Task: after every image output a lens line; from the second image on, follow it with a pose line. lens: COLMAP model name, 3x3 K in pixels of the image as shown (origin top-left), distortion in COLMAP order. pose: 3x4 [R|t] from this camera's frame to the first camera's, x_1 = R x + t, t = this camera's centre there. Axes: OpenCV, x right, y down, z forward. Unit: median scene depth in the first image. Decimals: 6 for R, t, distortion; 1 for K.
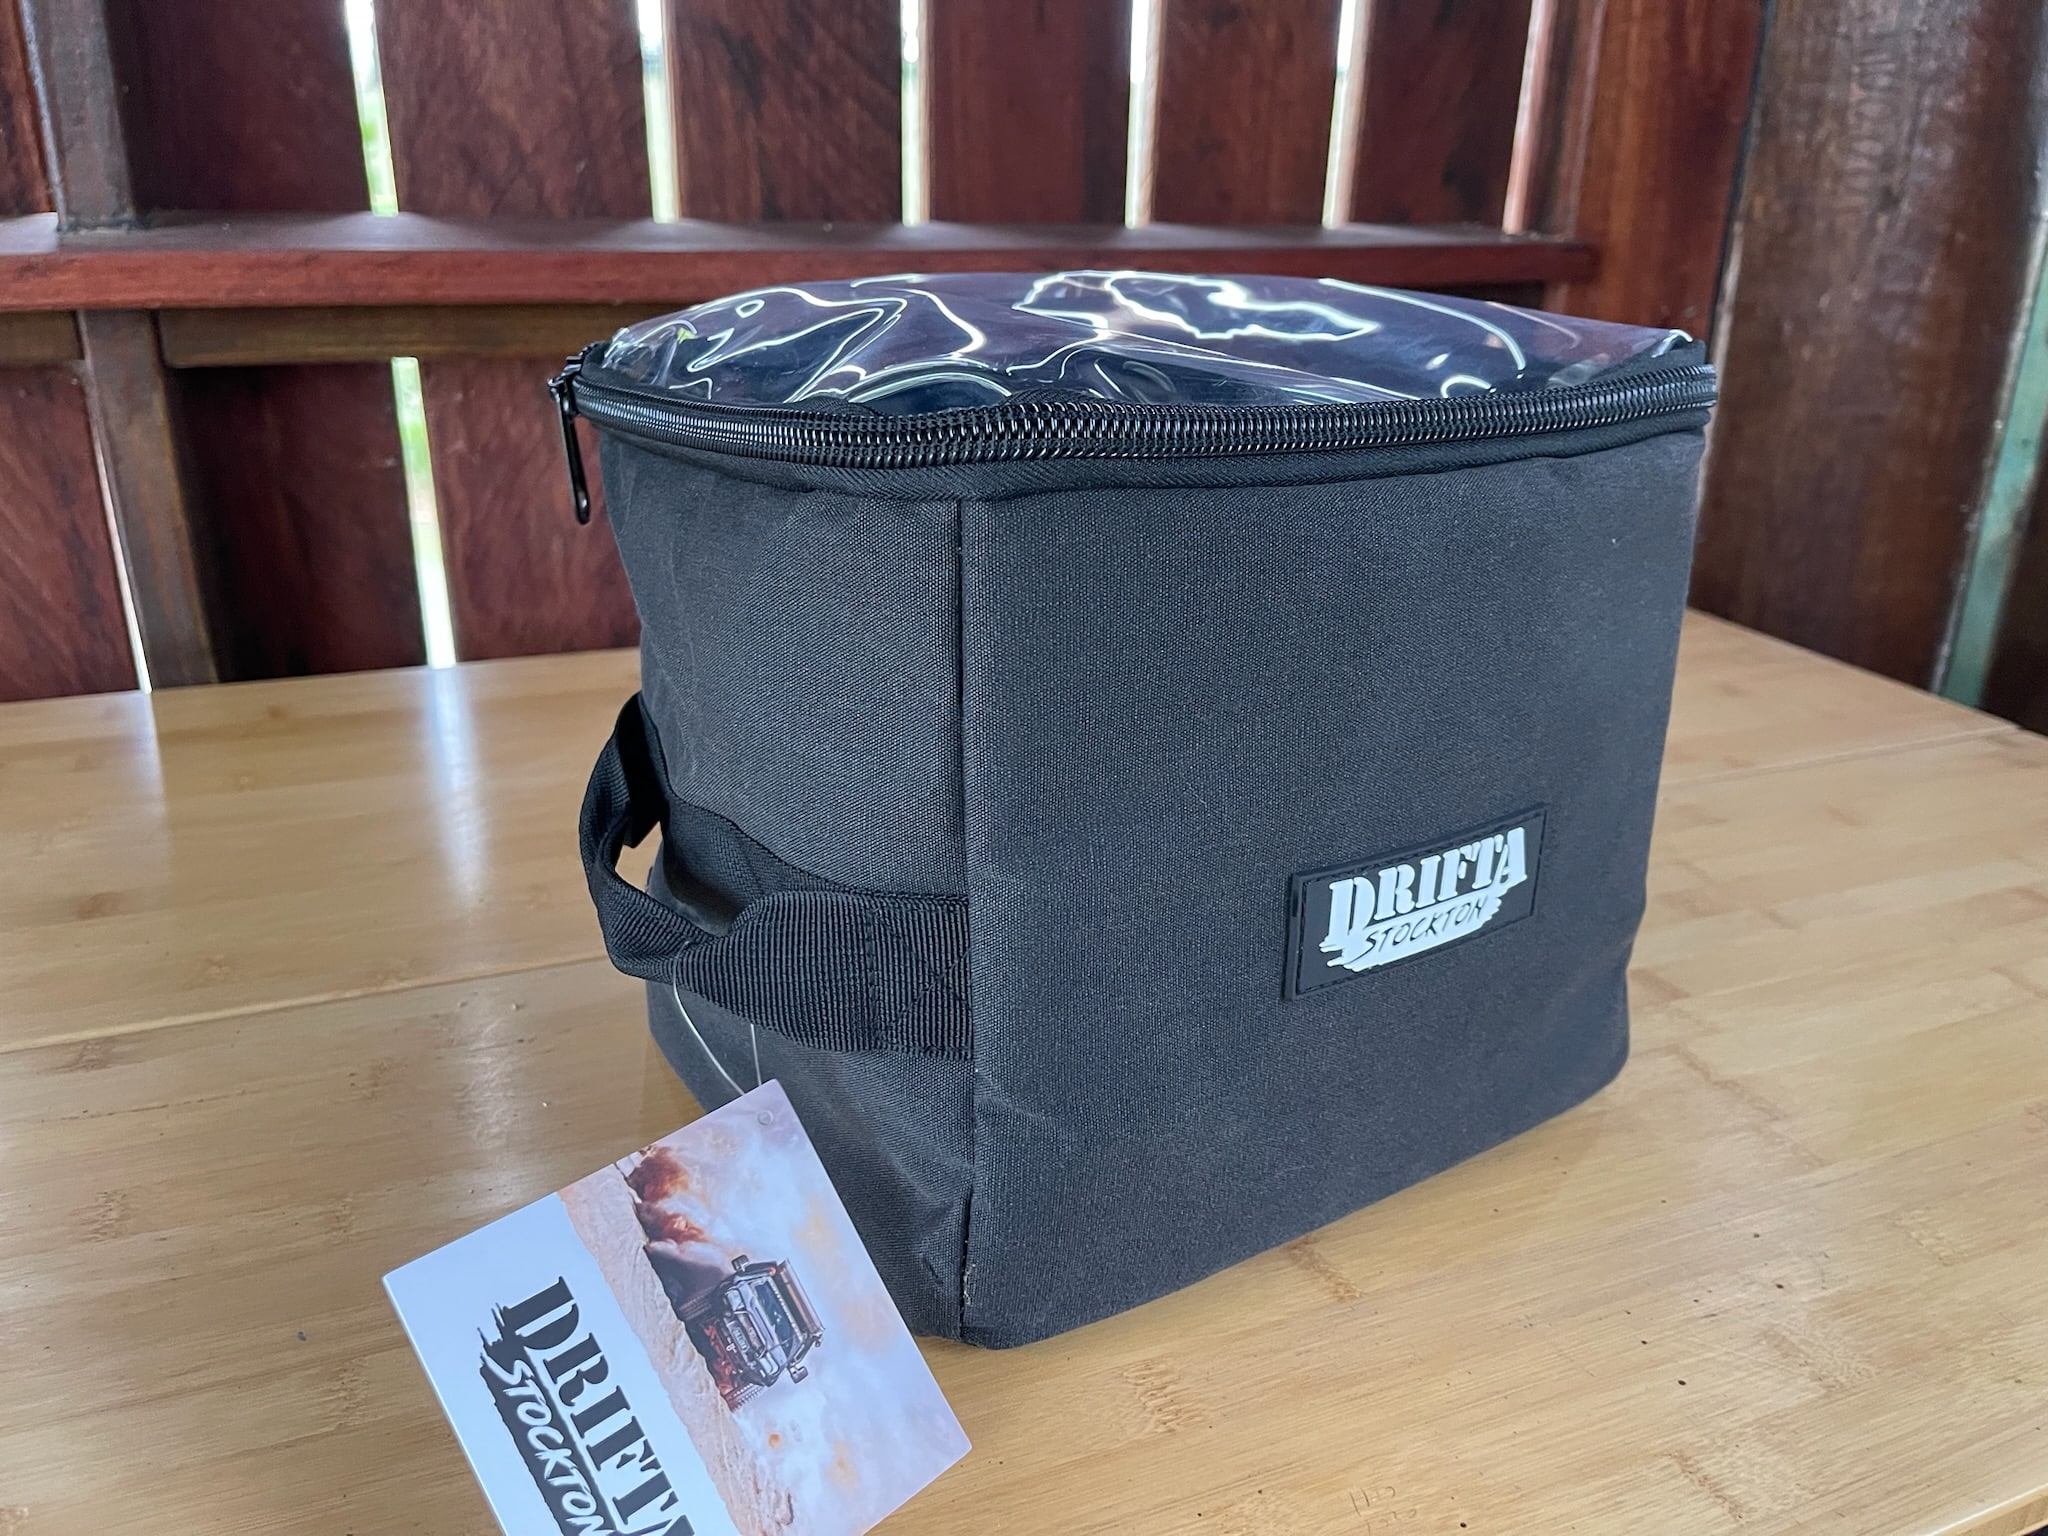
lens RADIAL K [[1584.7, 0, 1045.5], [0, 1584.7, 777.8], [0, 0, 1]] dist [0.071962, -0.115866]
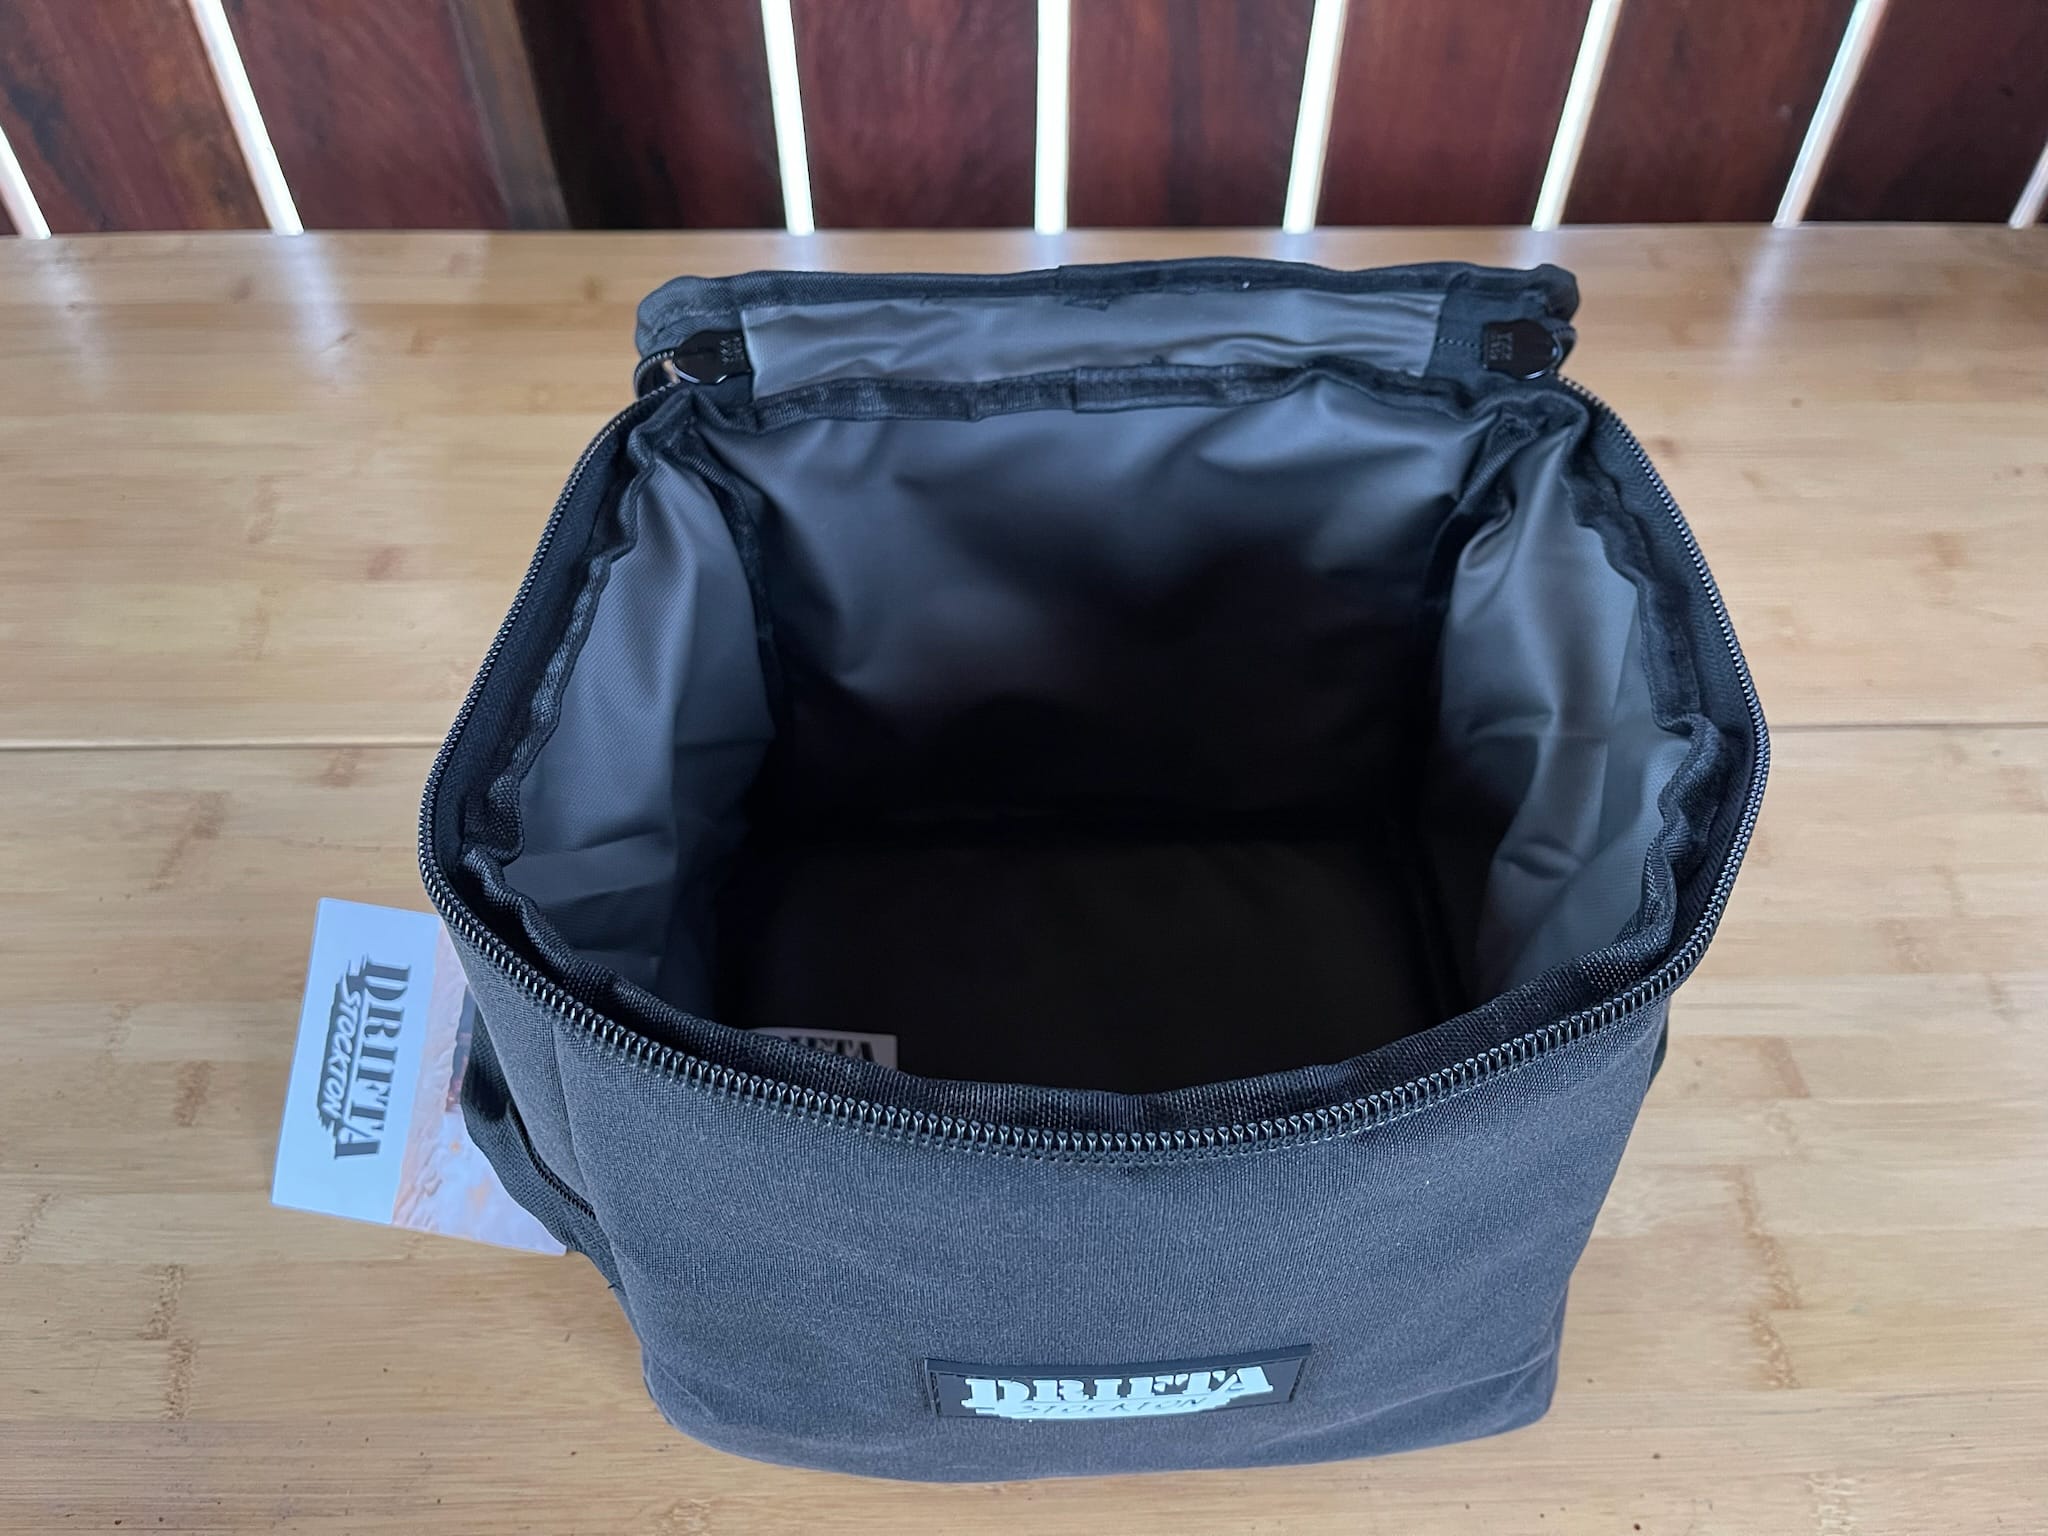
lens RADIAL K [[1584.7, 0, 1021.2], [0, 1584.7, 764.7], [0, 0, 1]] dist [0.071962, -0.115866]
pose [[0.929869, 0.264225, -0.255985, 0.104600], [-0.118872, 0.874288, 0.470627, -0.253729], [0.348156, -0.407192, 0.844383, 0.090733]]
